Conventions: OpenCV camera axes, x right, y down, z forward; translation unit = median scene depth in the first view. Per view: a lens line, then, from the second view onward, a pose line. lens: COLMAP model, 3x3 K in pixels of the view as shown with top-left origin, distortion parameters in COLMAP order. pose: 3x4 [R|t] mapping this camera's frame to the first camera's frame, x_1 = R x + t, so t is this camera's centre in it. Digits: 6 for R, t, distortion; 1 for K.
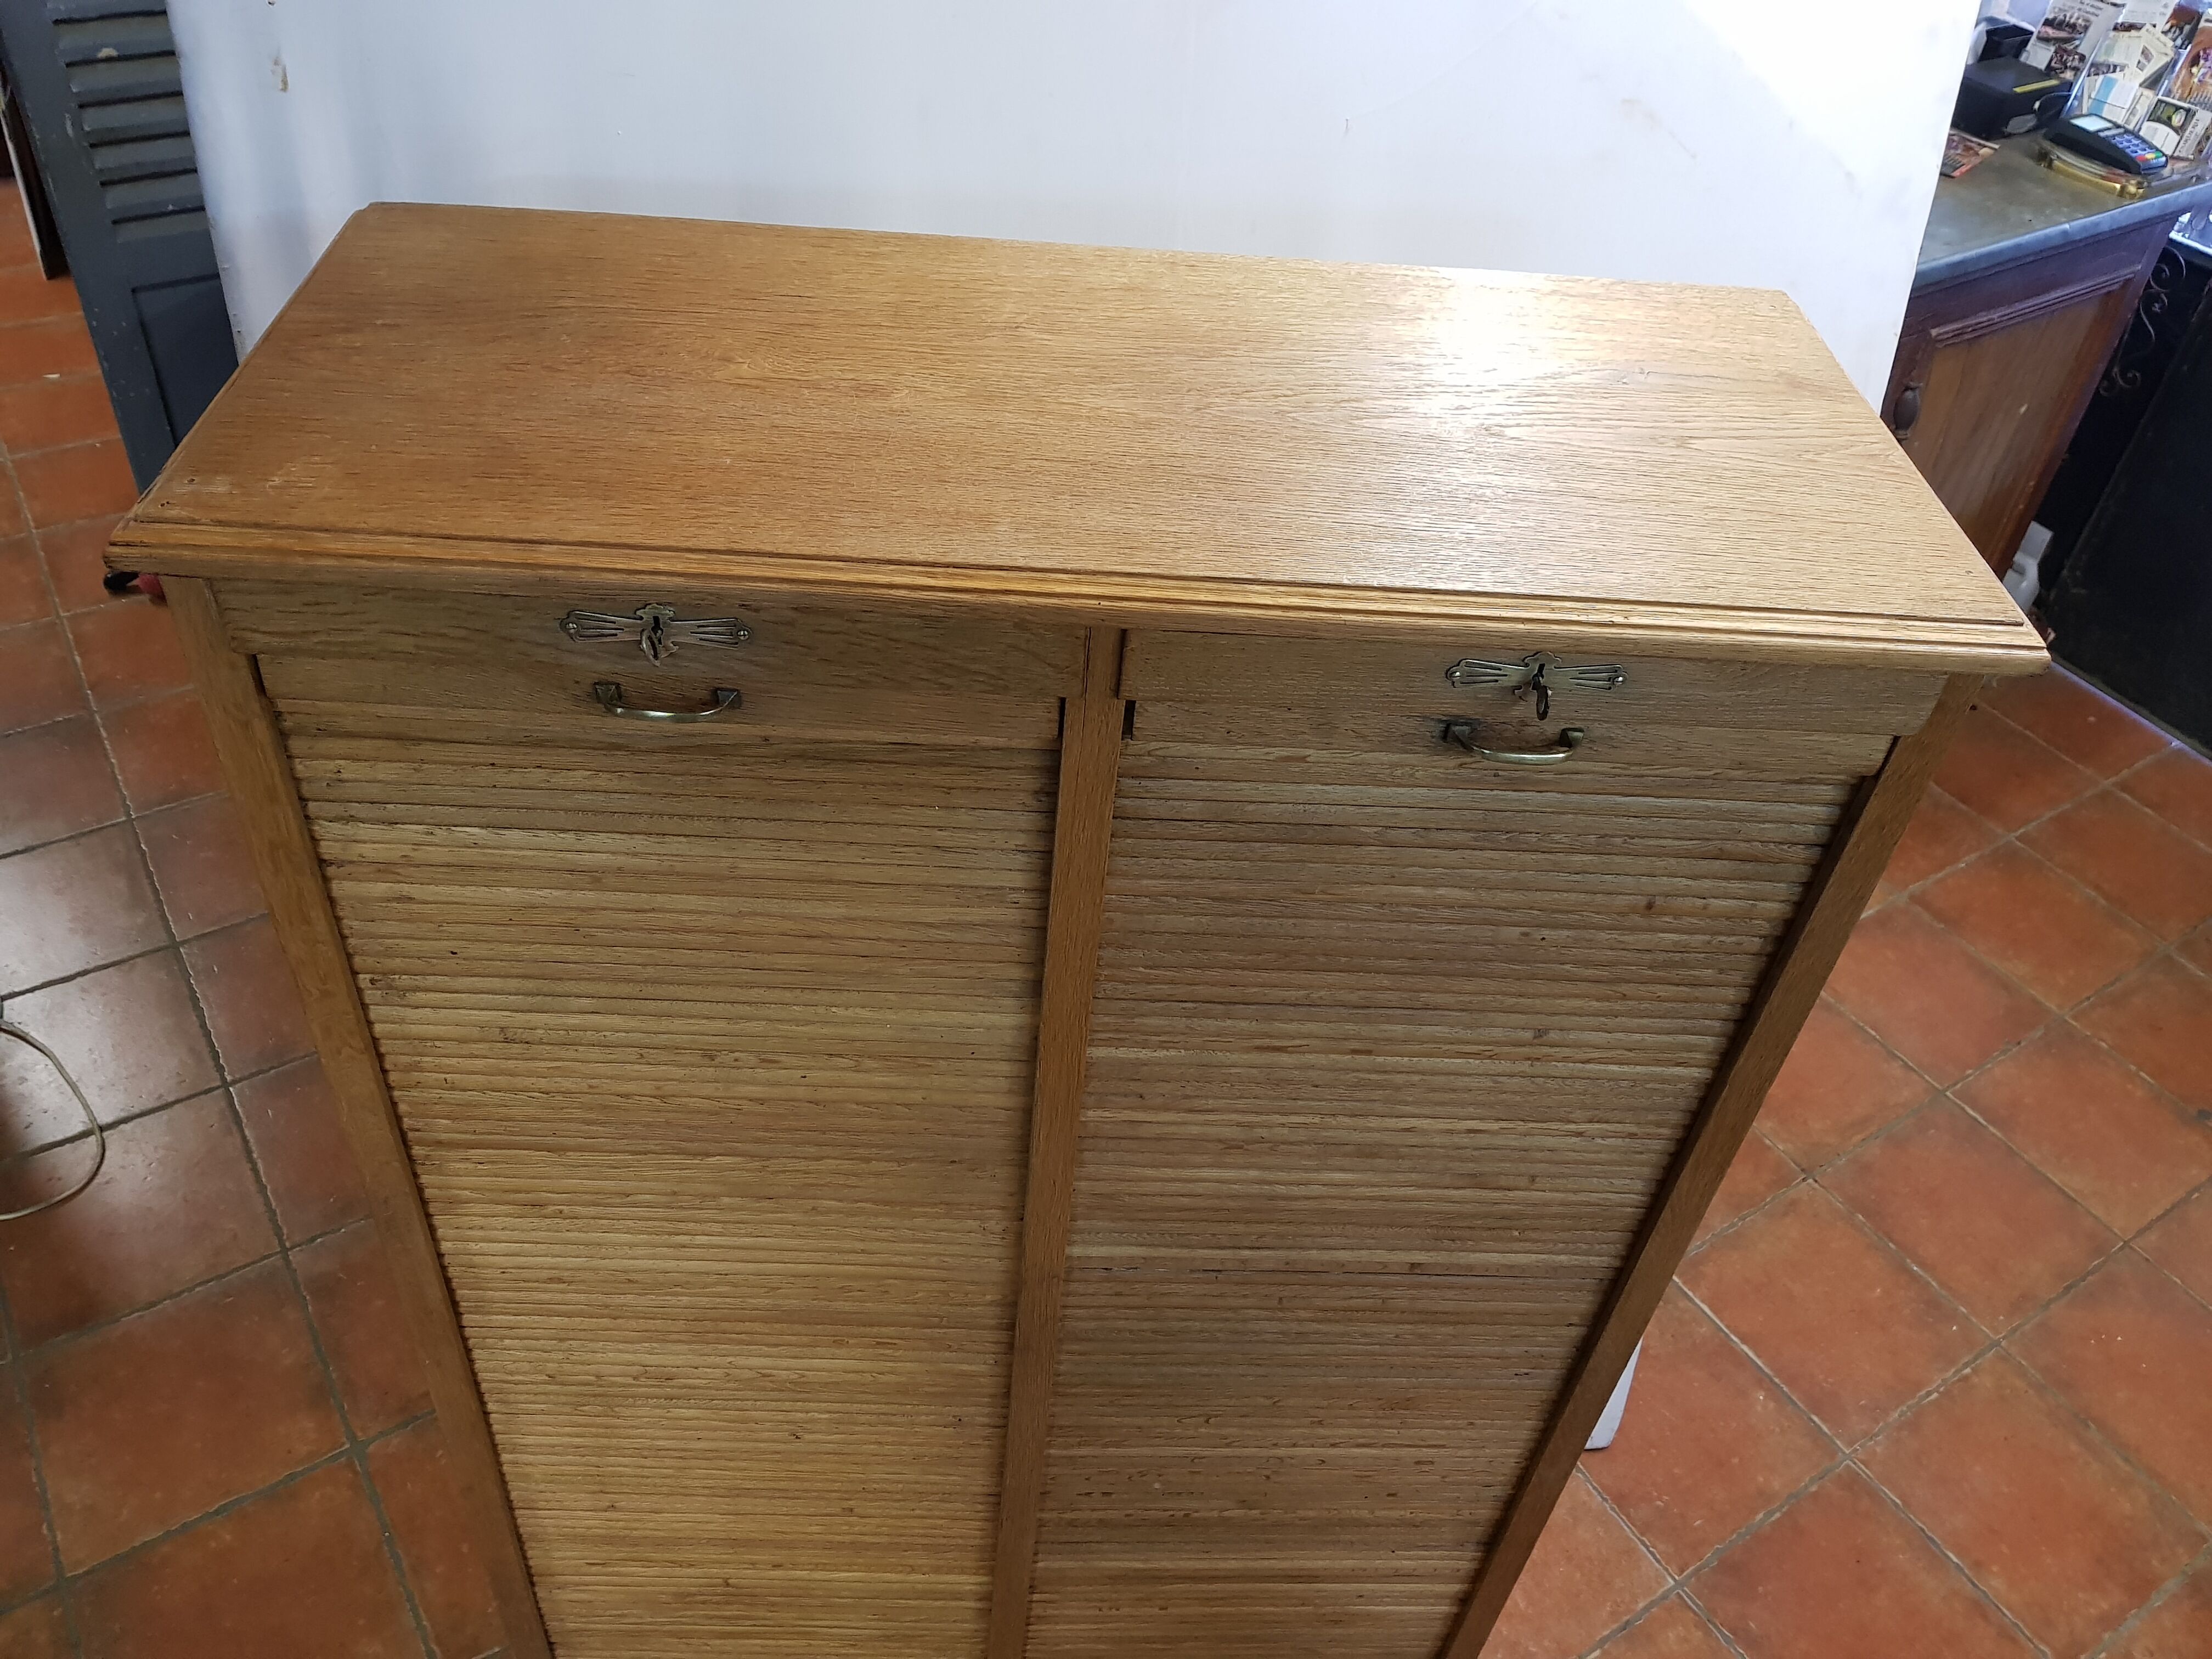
lens RADIAL K [[1744.1, 0, 1044.5], [0, 1744.1, 779.8], [0, 0, 1]] dist [0.029223, -0.050936]
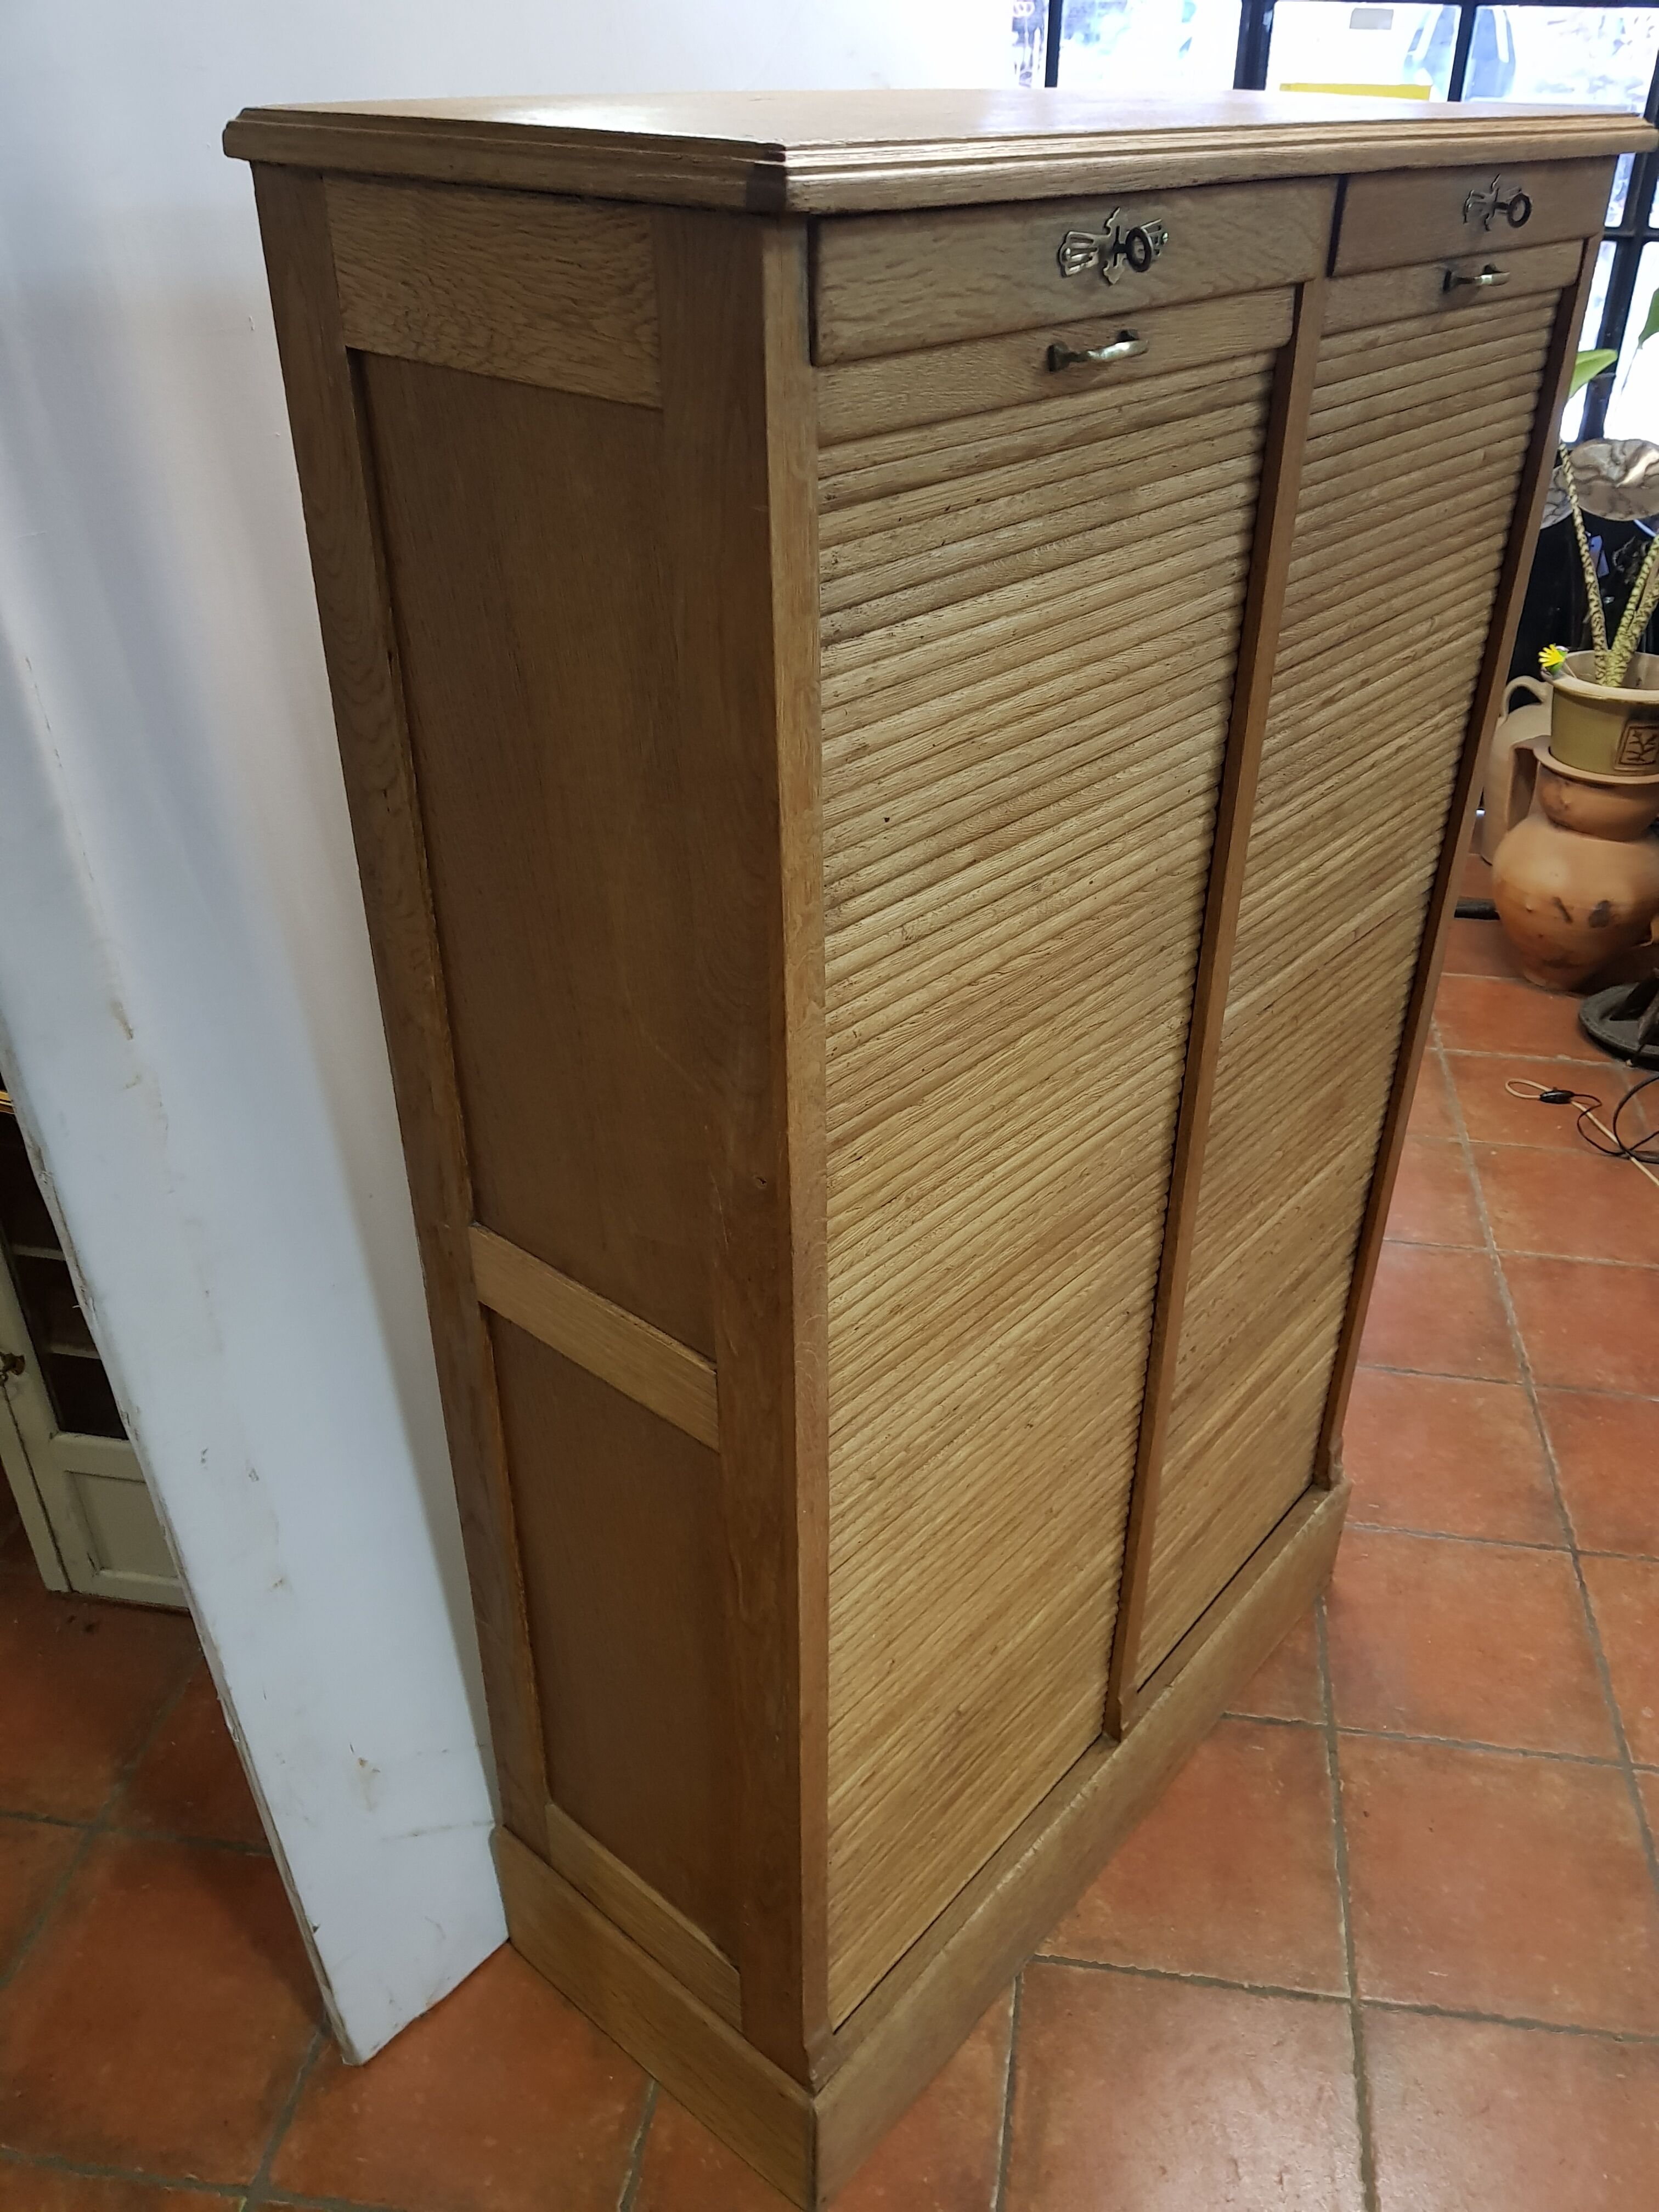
lens RADIAL K [[1744.1, 0, 879.9], [0, 1744.1, 1113.4], [0, 0, 1]] dist [0.029223, -0.050936]
pose [[0.650325, -0.446662, 0.614468, -0.483912], [0.512251, 0.855151, 0.079473, 0.078931], [-0.560960, 0.263079, 0.784929, 0.183220]]
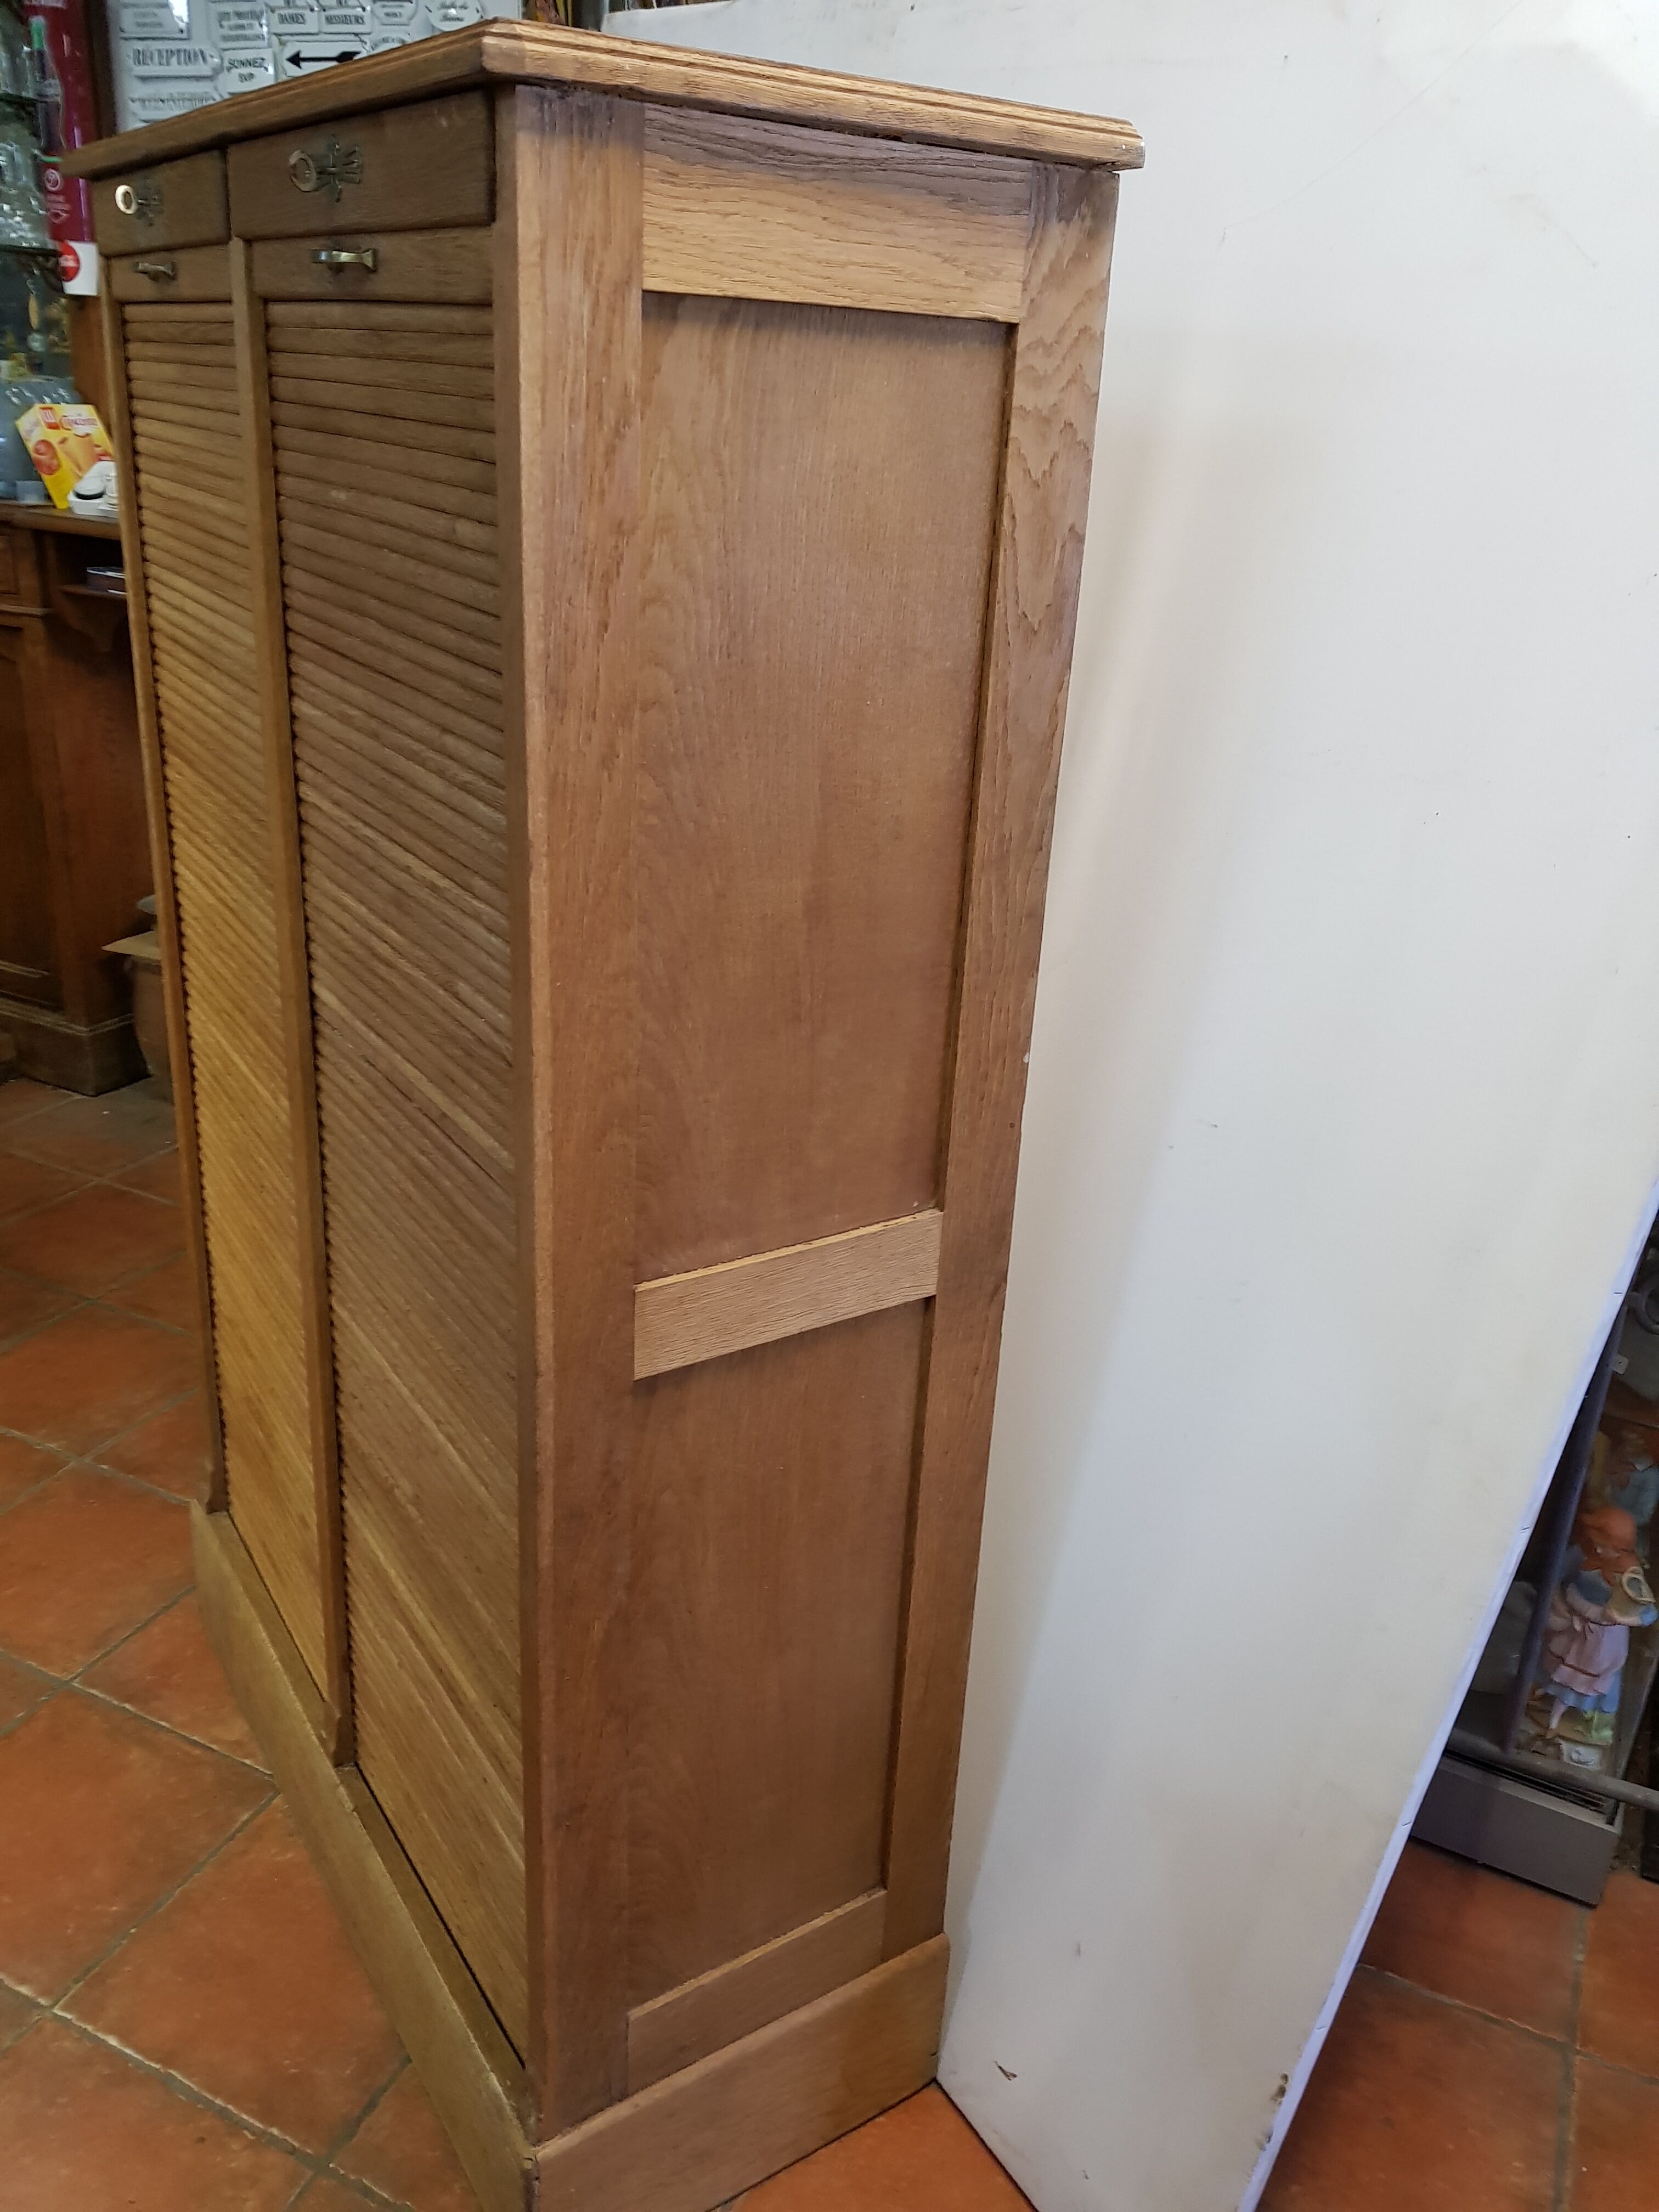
lens RADIAL K [[1744.1, 0, 833.4], [0, 1744.1, 1098.9], [0, 0, 1]] dist [0.029223, -0.050936]
pose [[0.527684, 0.290183, -0.798338, 0.660766], [-0.570066, 0.817737, -0.079567, 0.143237], [0.629741, 0.497092, 0.596930, 0.365633]]
